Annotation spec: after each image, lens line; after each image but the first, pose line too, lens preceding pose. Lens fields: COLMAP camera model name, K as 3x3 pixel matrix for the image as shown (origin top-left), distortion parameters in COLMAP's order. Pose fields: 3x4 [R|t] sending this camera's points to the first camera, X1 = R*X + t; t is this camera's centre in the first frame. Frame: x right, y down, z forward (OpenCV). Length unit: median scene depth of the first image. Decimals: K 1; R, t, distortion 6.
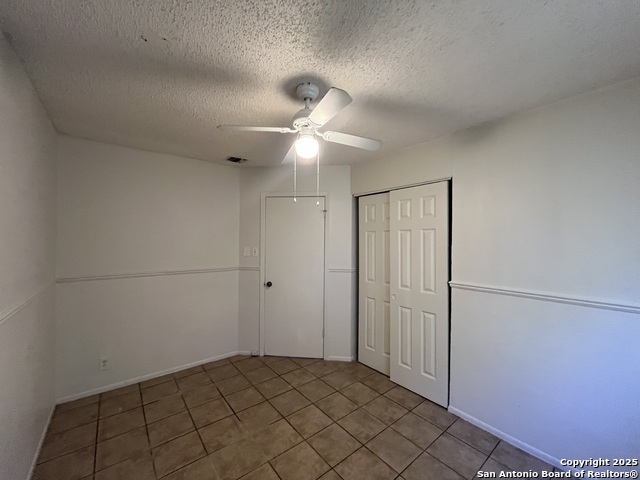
lens RADIAL K [[258.2, 0, 320.9], [0, 258.2, 240.5], [0, 0, 1]] dist [-0.002053, 0.000405]
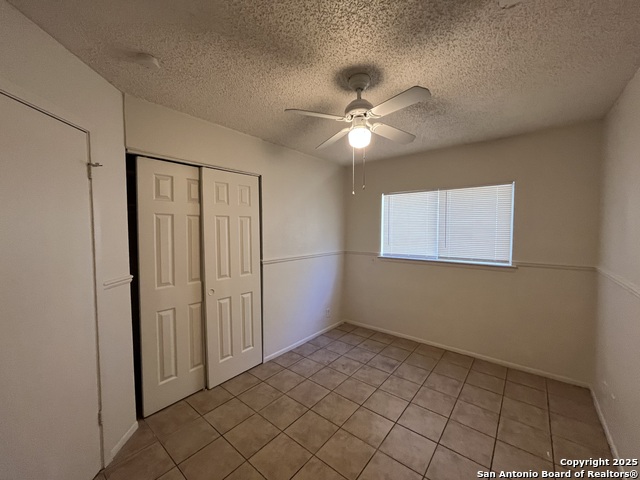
lens RADIAL K [[258.2, 0, 319.2], [0, 258.2, 237.9], [0, 0, 1]] dist [-0.002053, 0.000405]
pose [[-0.195864, -0.048877, 0.979412, -0.753266], [0.001231, 0.998744, 0.050088, -0.008458], [-0.980630, 0.011016, -0.195558, 0.969256]]
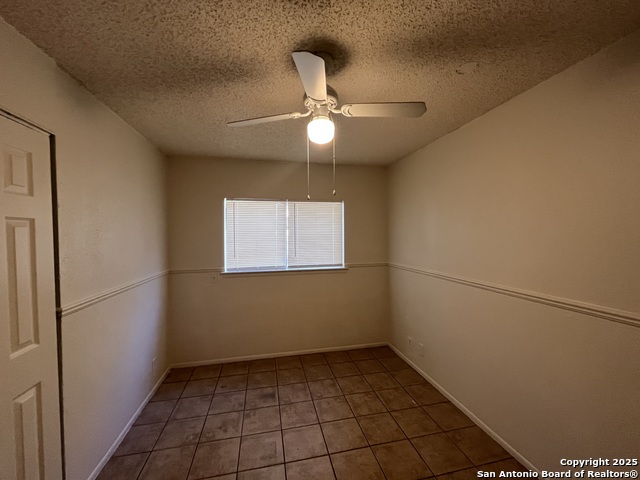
lens RADIAL K [[258.2, 0, 319.3], [0, 258.2, 239.5], [0, 0, 1]] dist [-0.002053, 0.000405]
pose [[-0.890962, -0.010818, 0.453949, -0.308081], [-0.000744, 0.999750, 0.022365, -0.015054], [-0.454078, 0.019589, -0.890747, 1.253573]]
